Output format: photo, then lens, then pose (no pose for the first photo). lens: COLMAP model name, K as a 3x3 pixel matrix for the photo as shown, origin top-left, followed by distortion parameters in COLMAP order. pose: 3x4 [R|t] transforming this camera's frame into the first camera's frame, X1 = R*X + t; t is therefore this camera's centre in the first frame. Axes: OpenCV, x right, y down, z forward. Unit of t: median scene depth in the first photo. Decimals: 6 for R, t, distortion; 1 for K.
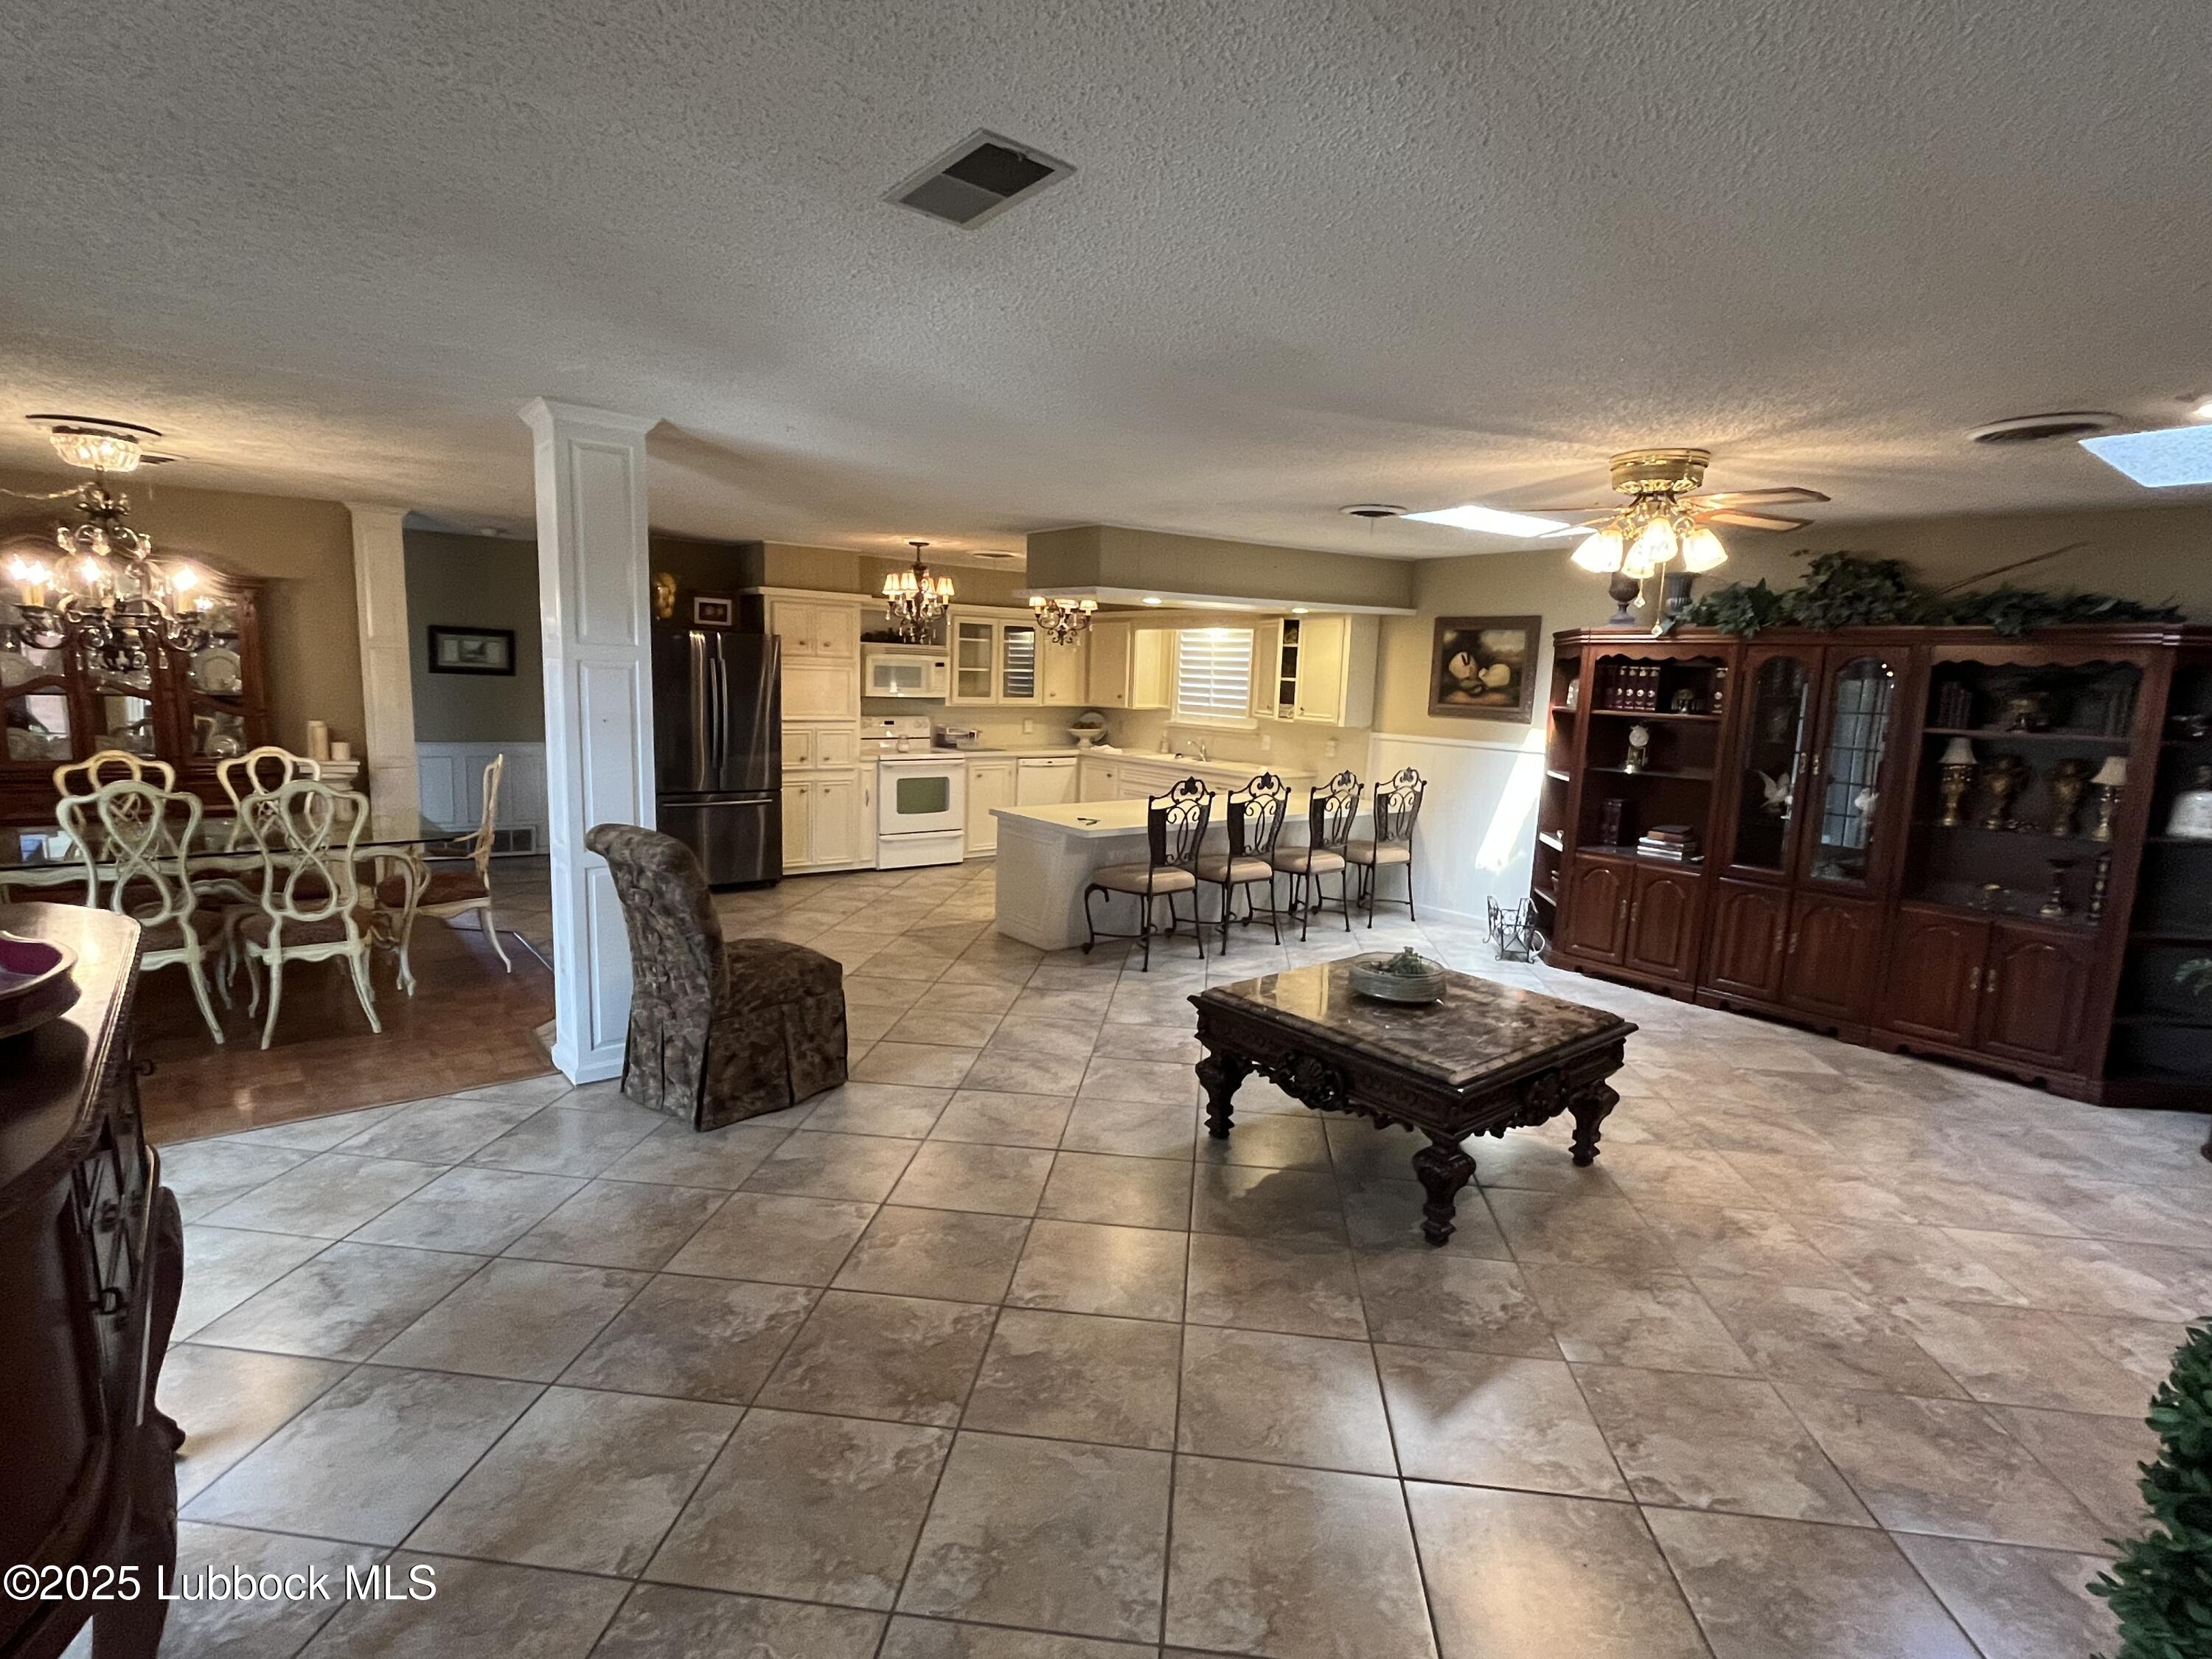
lens RADIAL K [[1008.9, 0, 1106.0], [0, 1008.9, 829.5], [0, 0, 1]] dist [0.000109, -0.032747]
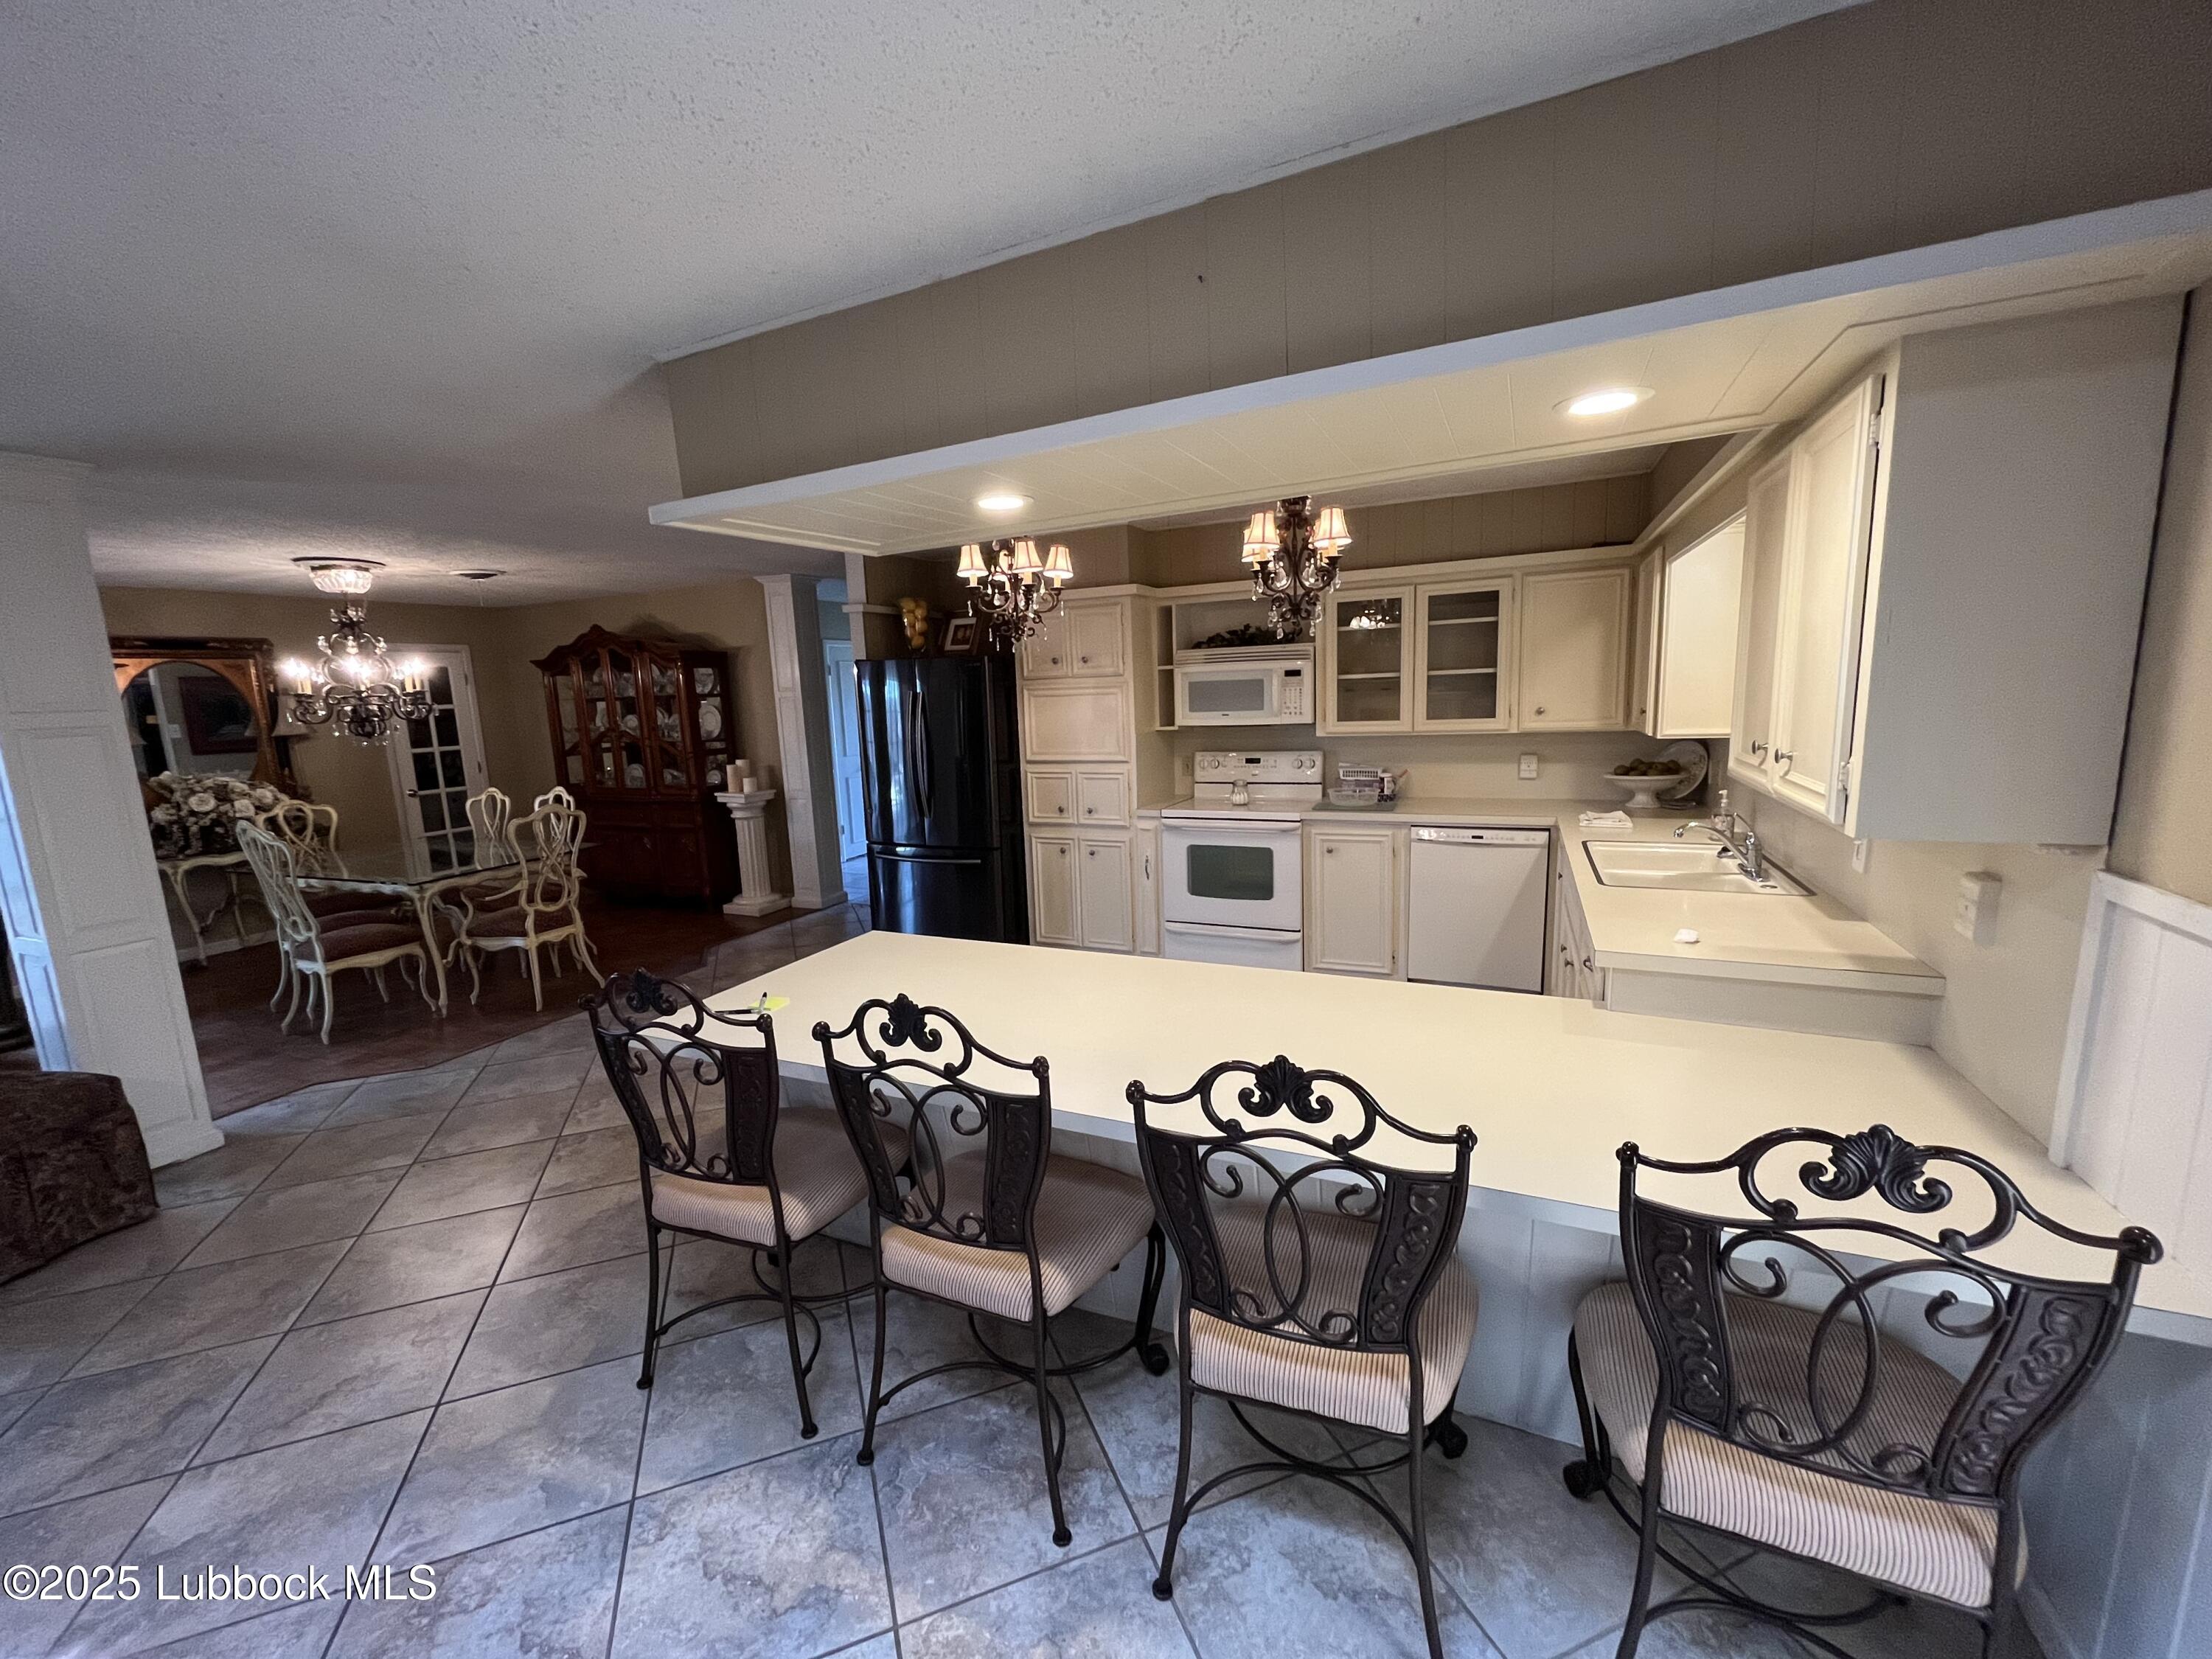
lens RADIAL K [[886.7, 0, 1106.0], [0, 886.7, 829.5], [0, 0, 1]] dist [-0.015805, -0.000097]
pose [[0.468873, 0.088608, -0.878810, 0.296494], [-0.078288, 0.995209, 0.058575, -0.090989], [0.879789, 0.041336, 0.473563, 0.654658]]
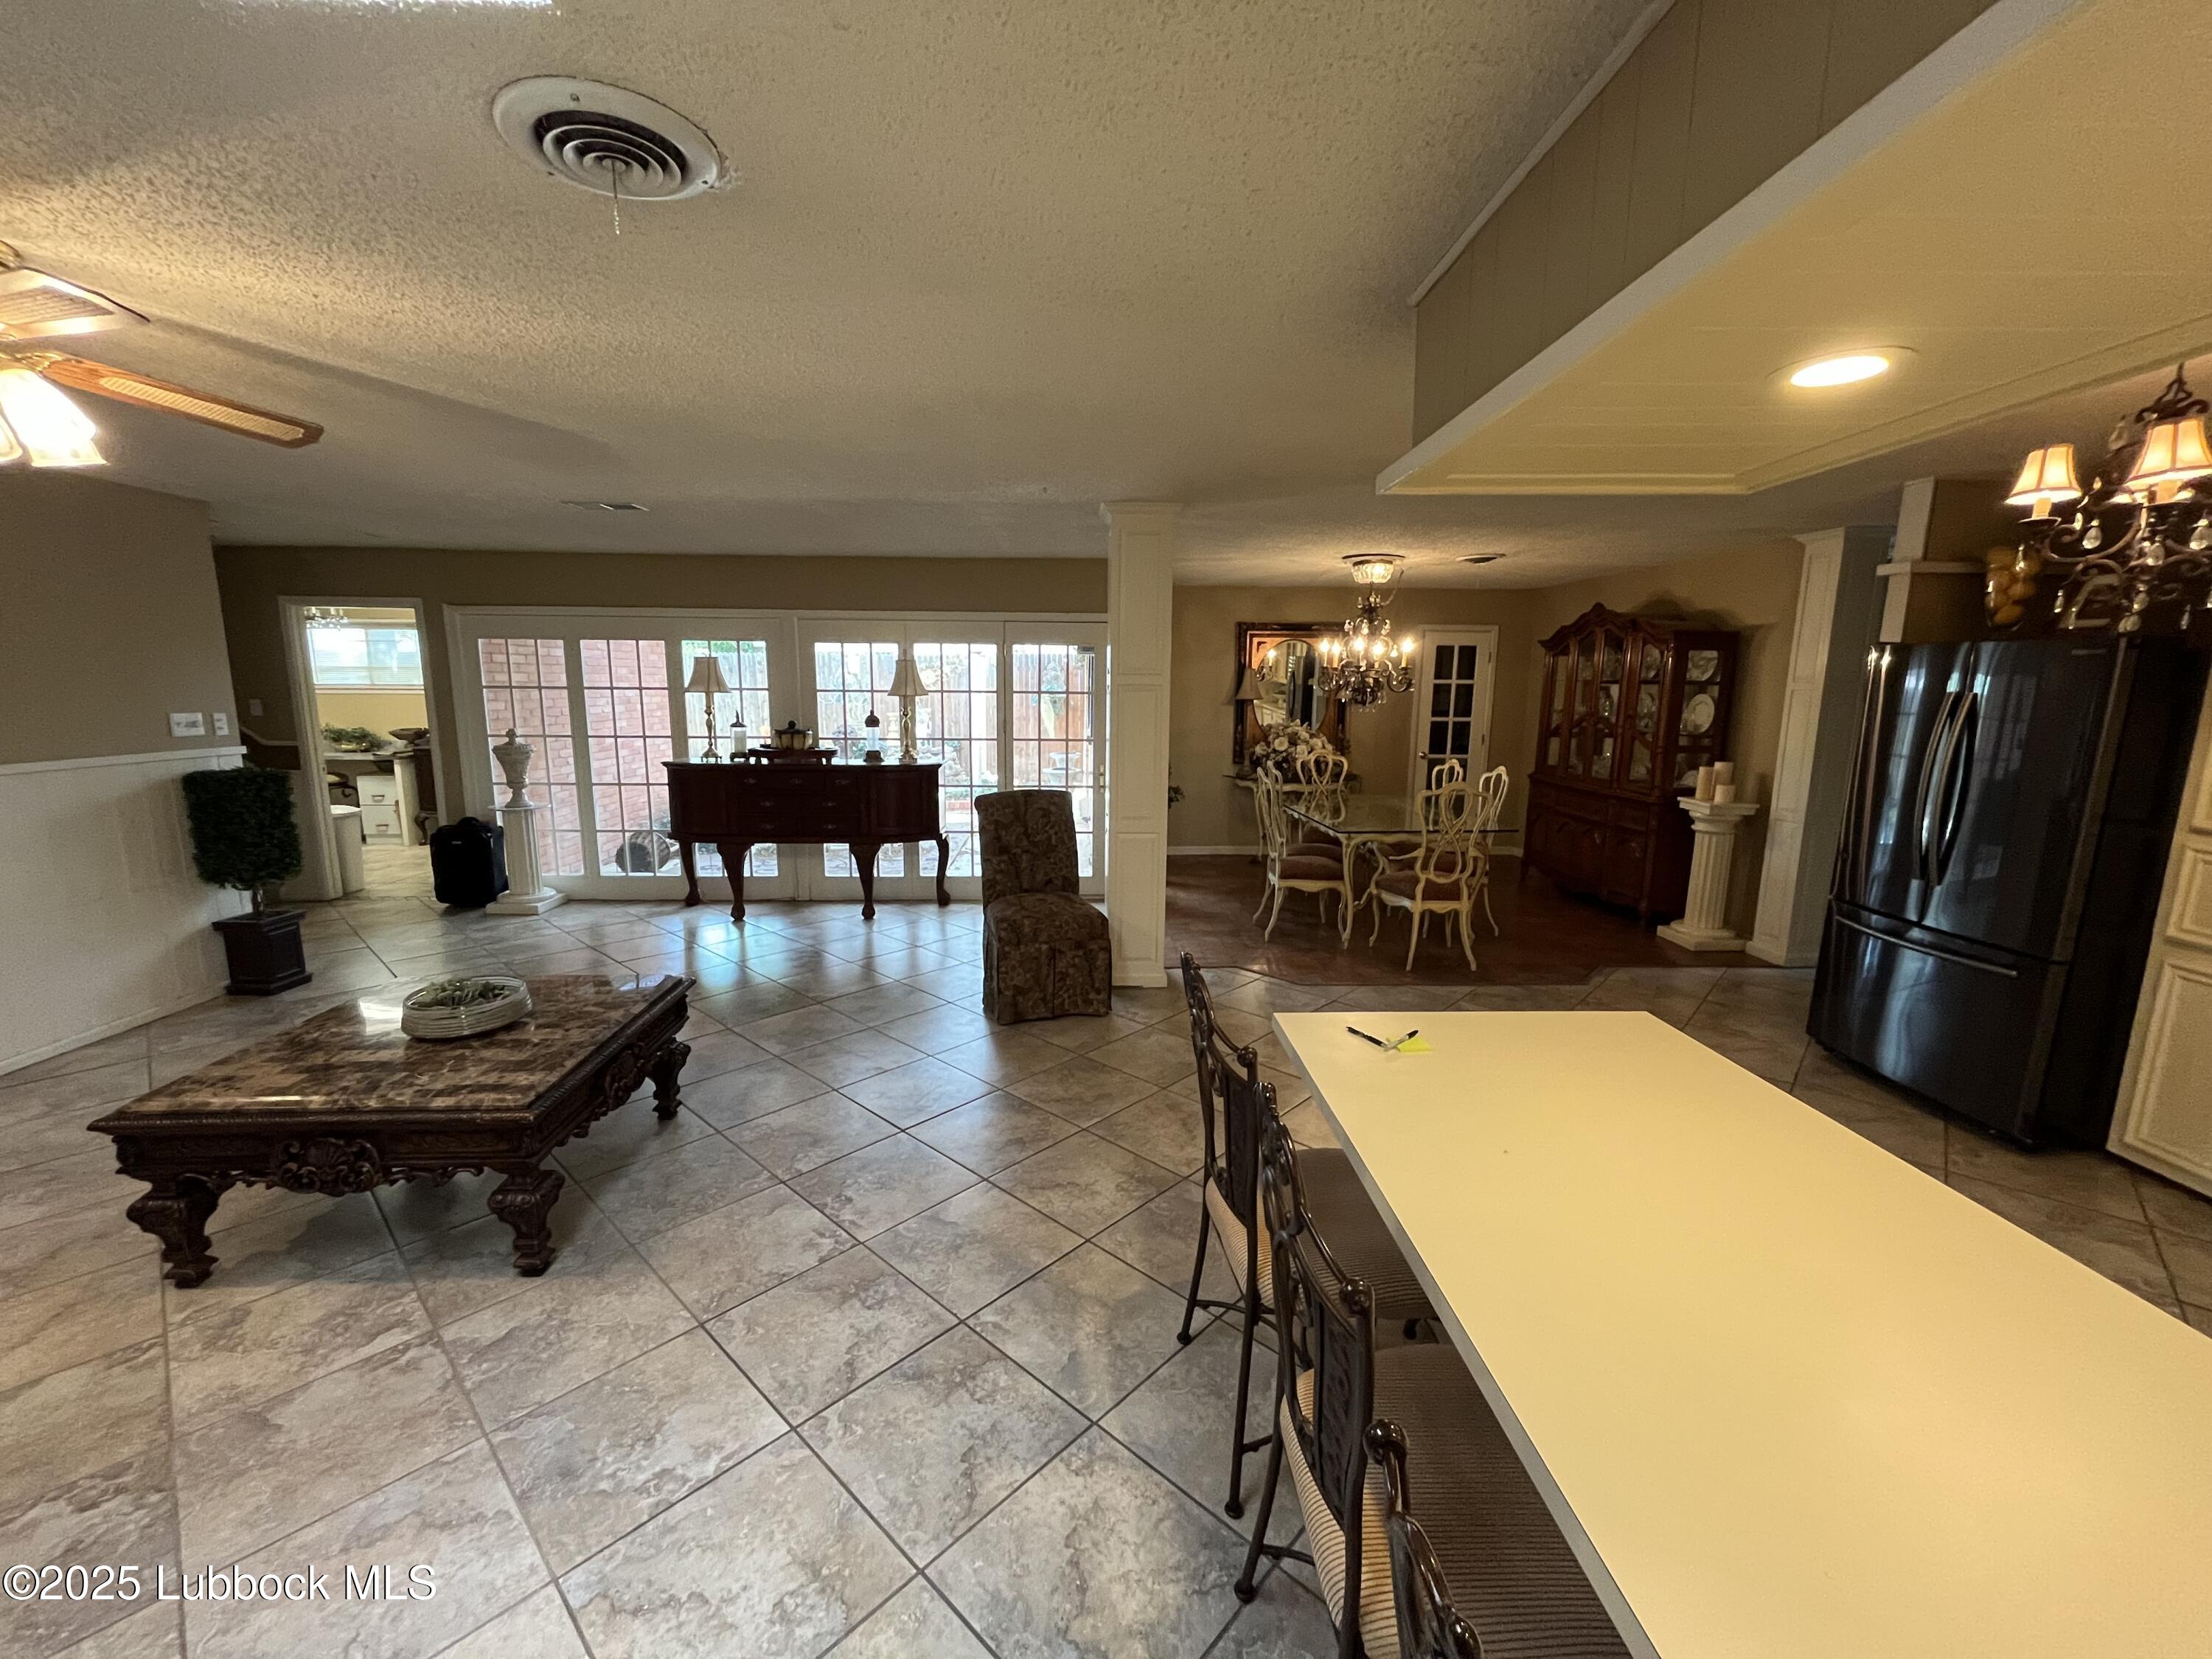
lens RADIAL K [[886.7, 0, 1106.0], [0, 886.7, 829.5], [0, 0, 1]] dist [-0.015805, -0.000097]
pose [[-0.594443, 0.092462, -0.798804, 0.236798], [-0.148563, 0.963640, 0.222098, -0.110430], [0.790295, 0.250697, -0.559093, 0.757344]]
